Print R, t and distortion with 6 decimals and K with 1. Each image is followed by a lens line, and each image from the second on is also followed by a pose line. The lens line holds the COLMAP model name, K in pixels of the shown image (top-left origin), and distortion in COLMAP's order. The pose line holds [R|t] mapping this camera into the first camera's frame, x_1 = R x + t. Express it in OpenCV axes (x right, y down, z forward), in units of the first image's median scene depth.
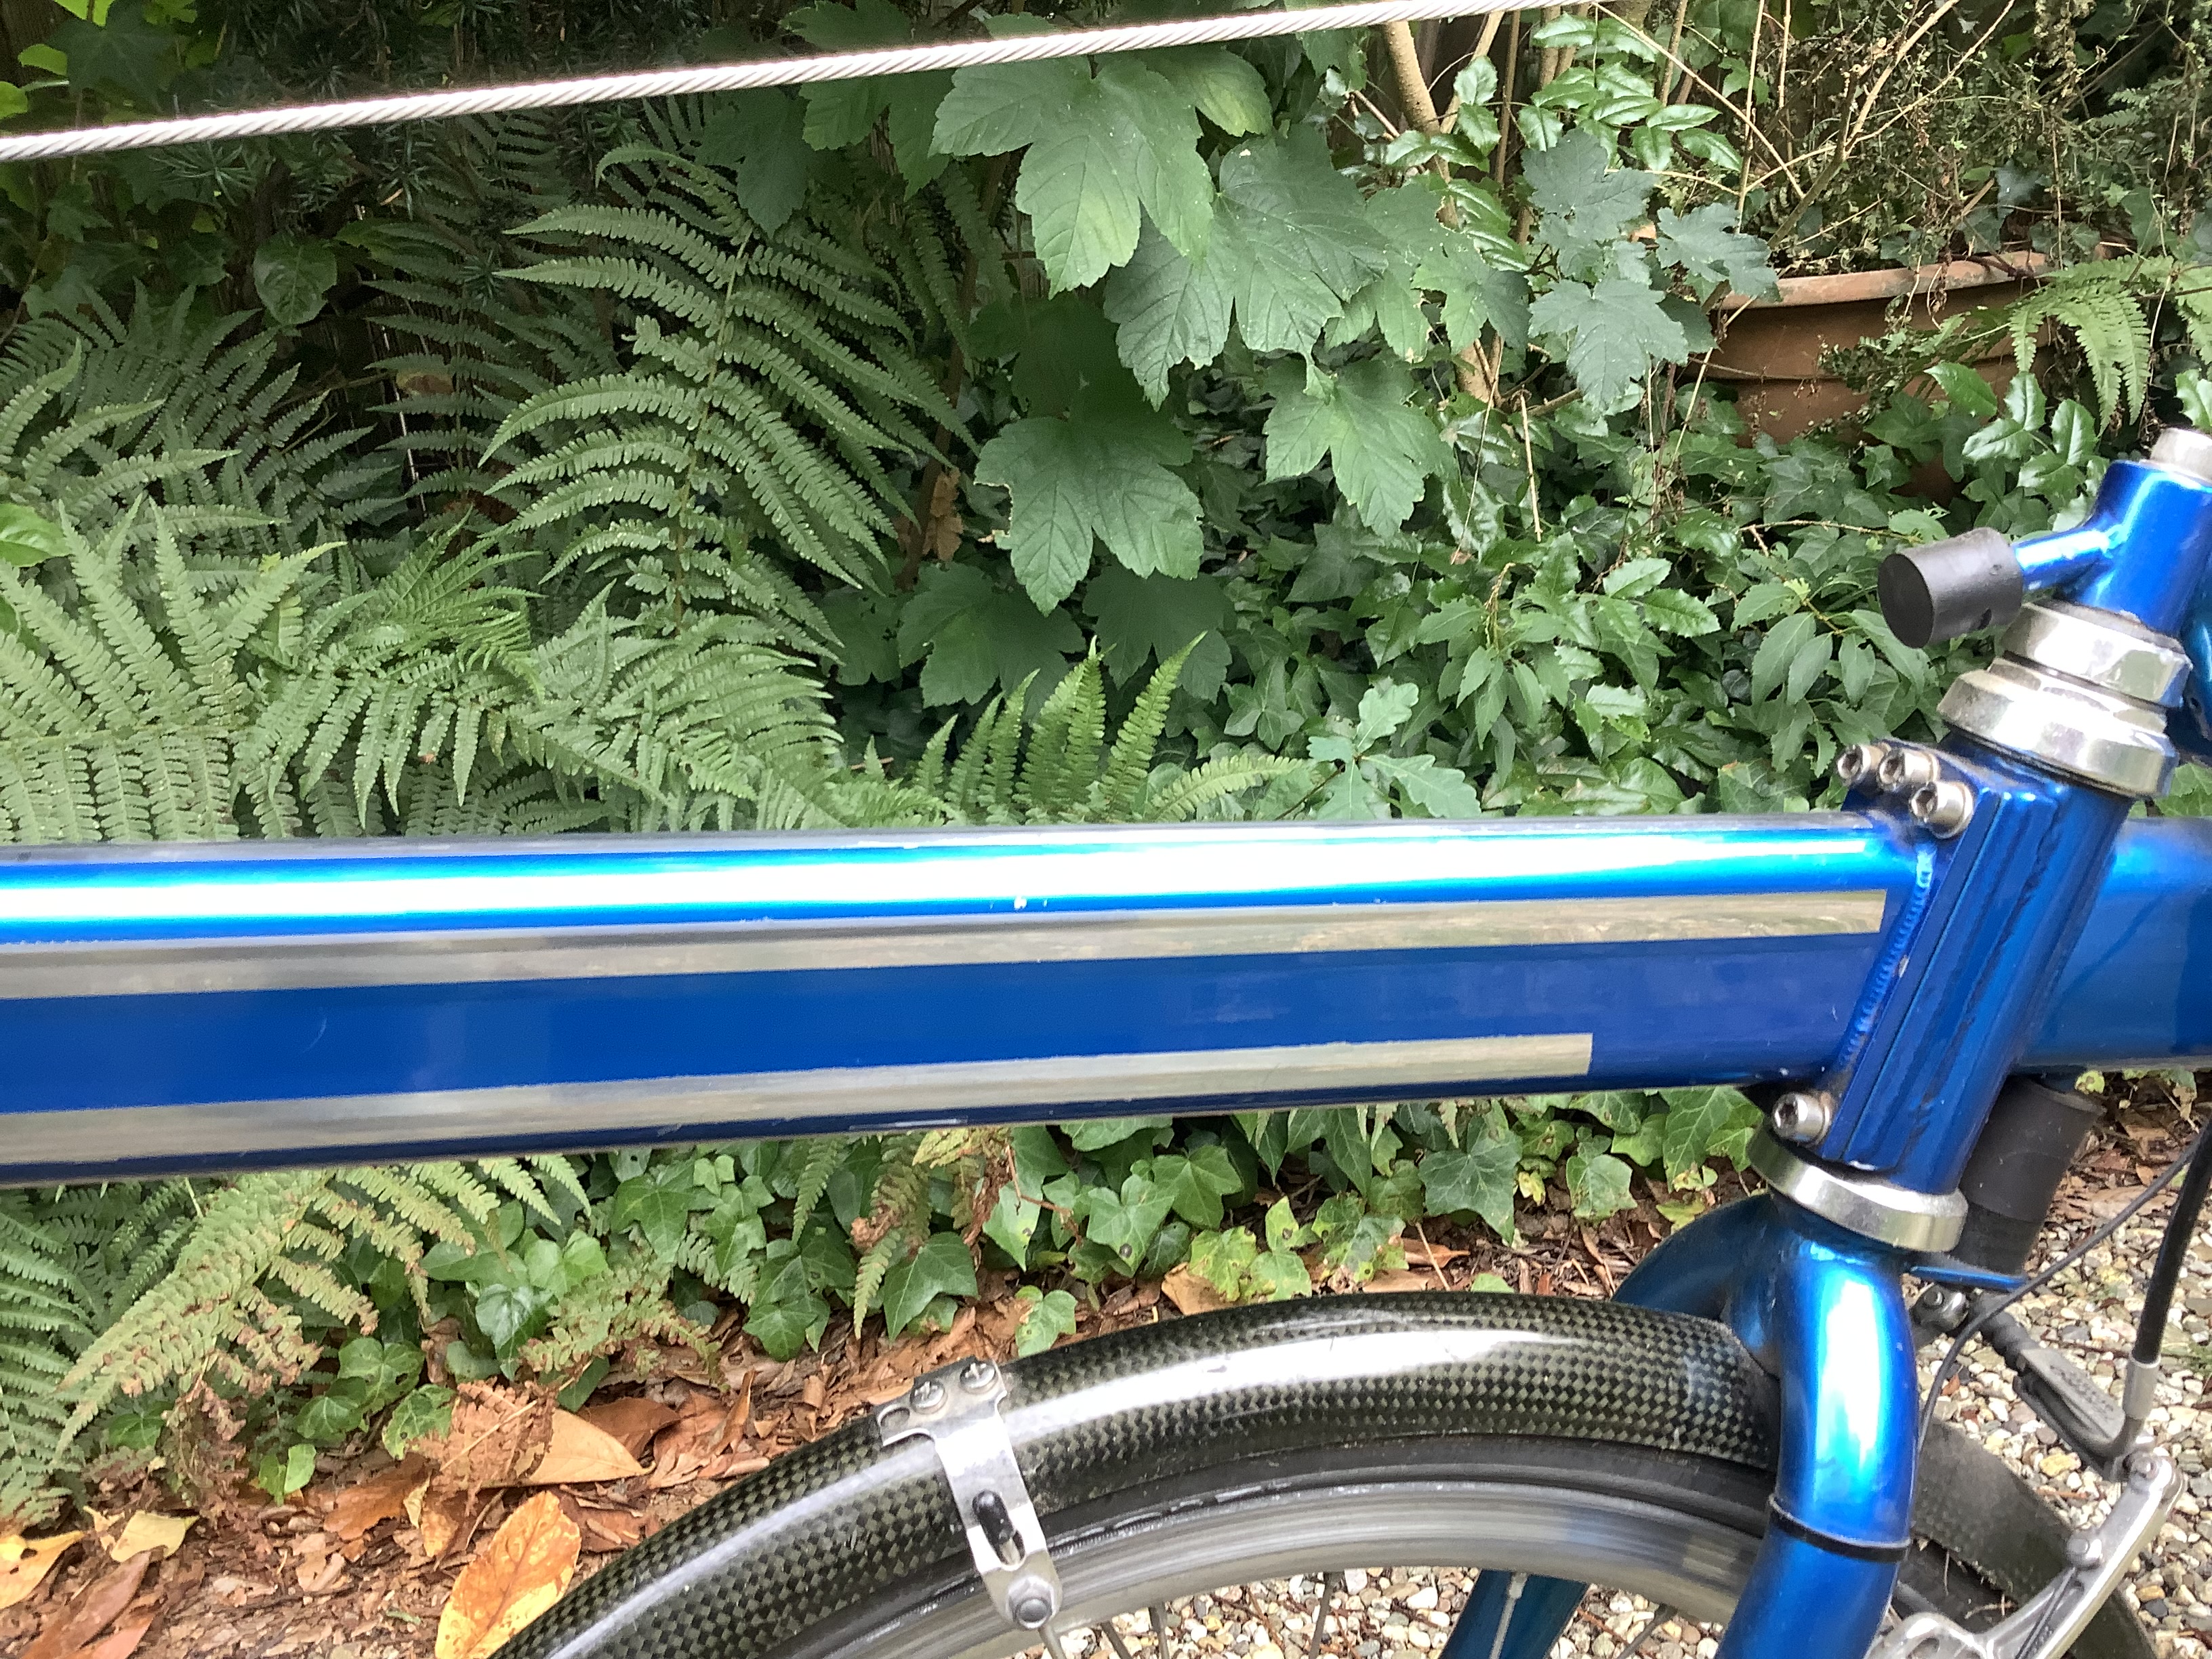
lens RADIAL K [[1986.5, 0, 1110.4], [0, 1986.5, 837.0], [0, 0, 1]] dist [0.086234, -0.157303]
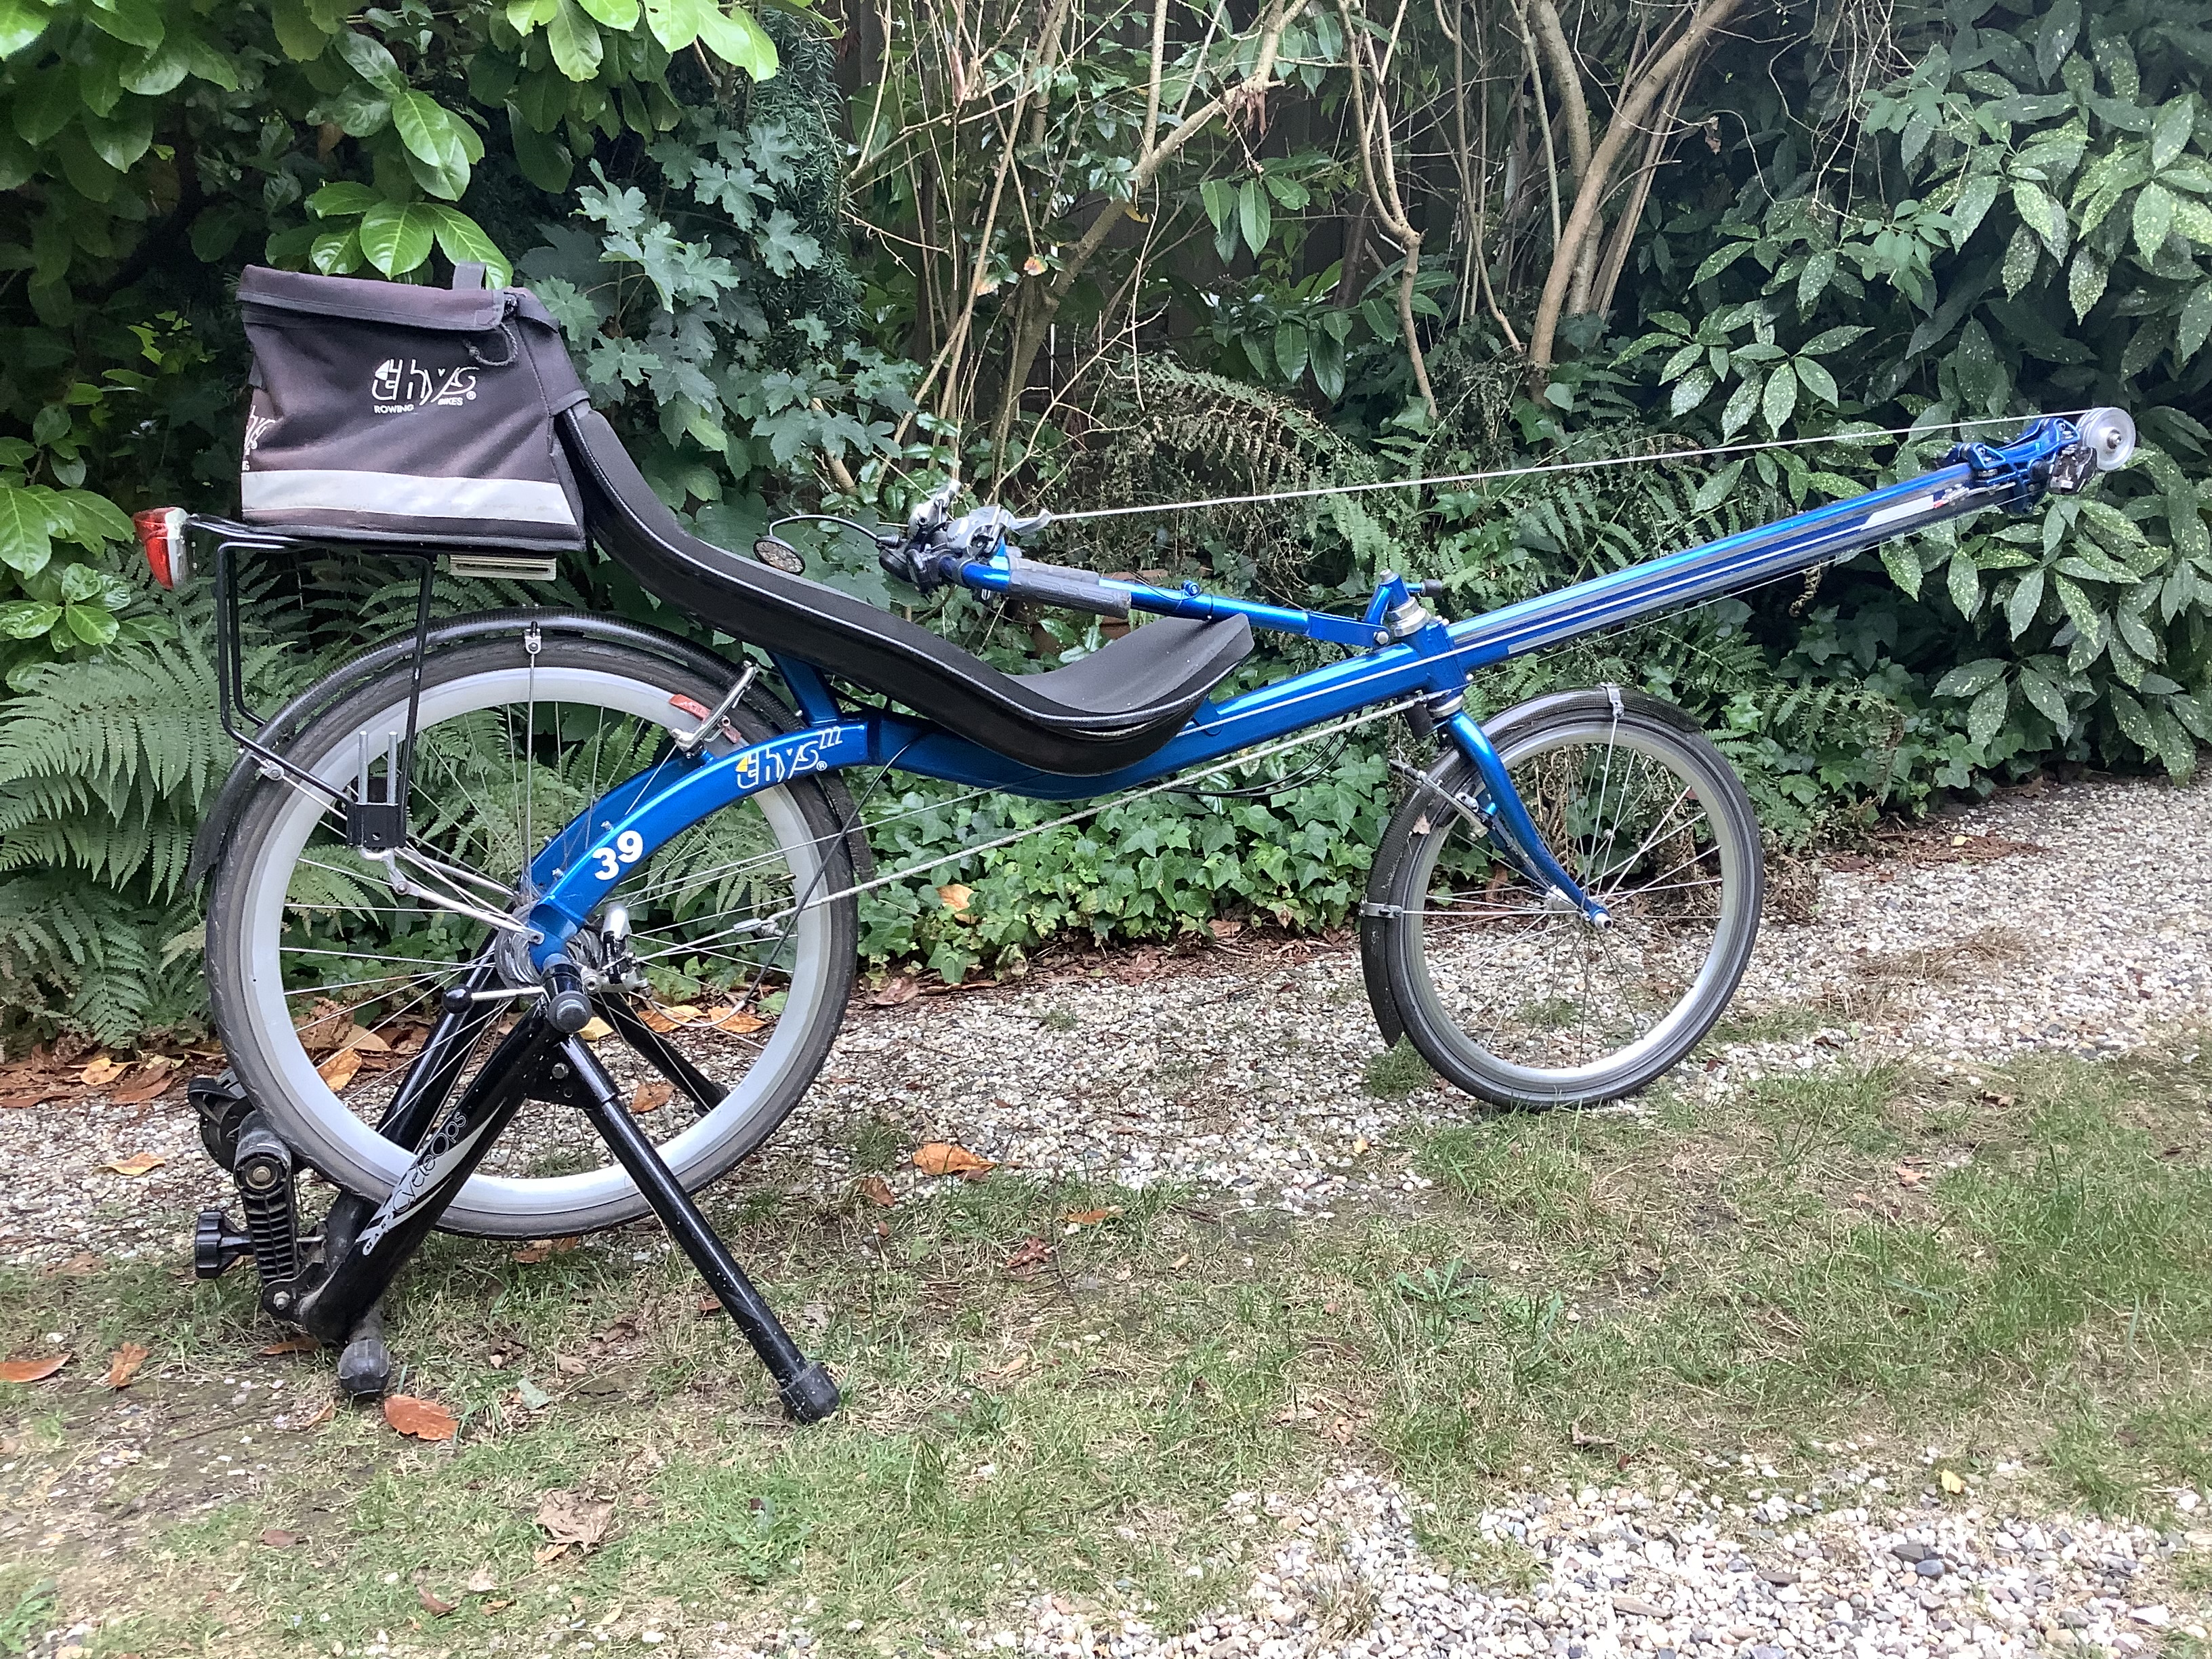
lens RADIAL K [[1986.5, 0, 1111.9], [0, 1986.5, 827.9], [0, 0, 1]] dist [0.086234, -0.157303]
pose [[0.994745, 0.062716, 0.080921, 0.371003], [-0.053303, 0.992089, -0.113656, 0.272400], [-0.087409, 0.108745, 0.990219, -1.320978]]
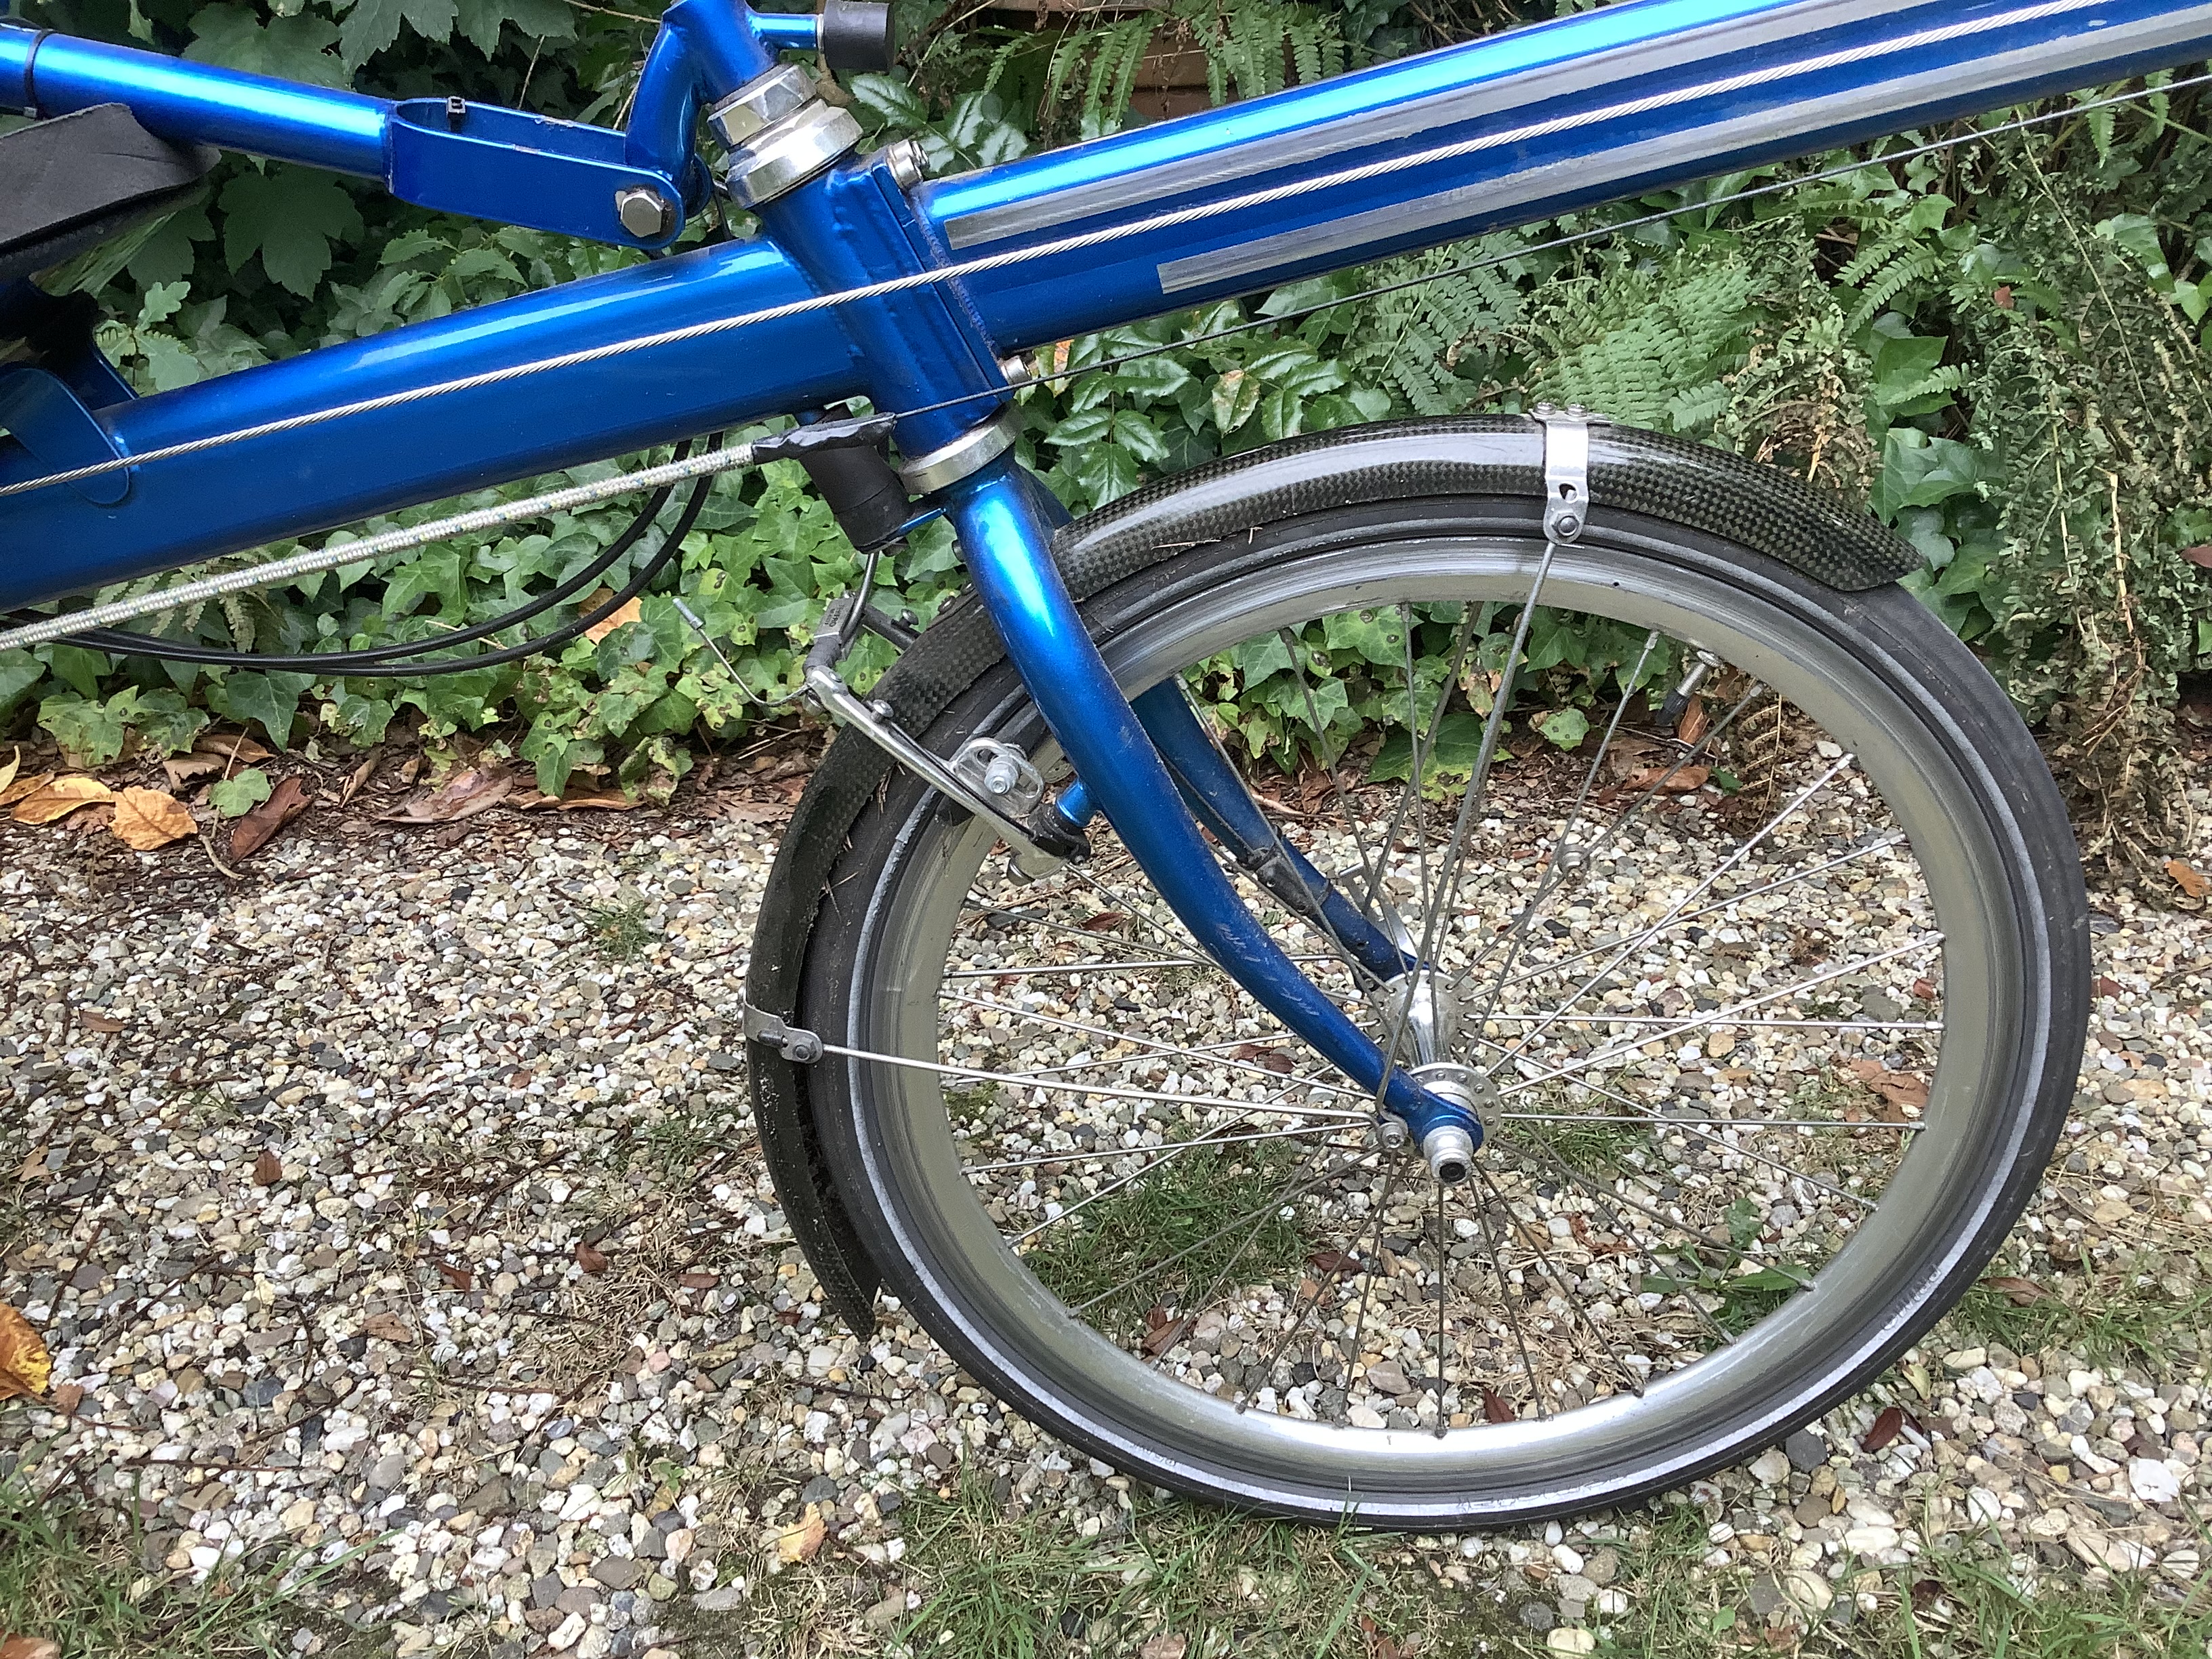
lens RADIAL K [[1986.5, 0, 1097.5], [0, 1986.5, 849.9], [0, 0, 1]] dist [0.086234, -0.157303]
pose [[0.958179, 0.197217, -0.207362, 0.981344], [-0.157520, 0.968435, 0.193186, -0.064175], [0.238916, -0.152443, 0.959000, -0.108961]]
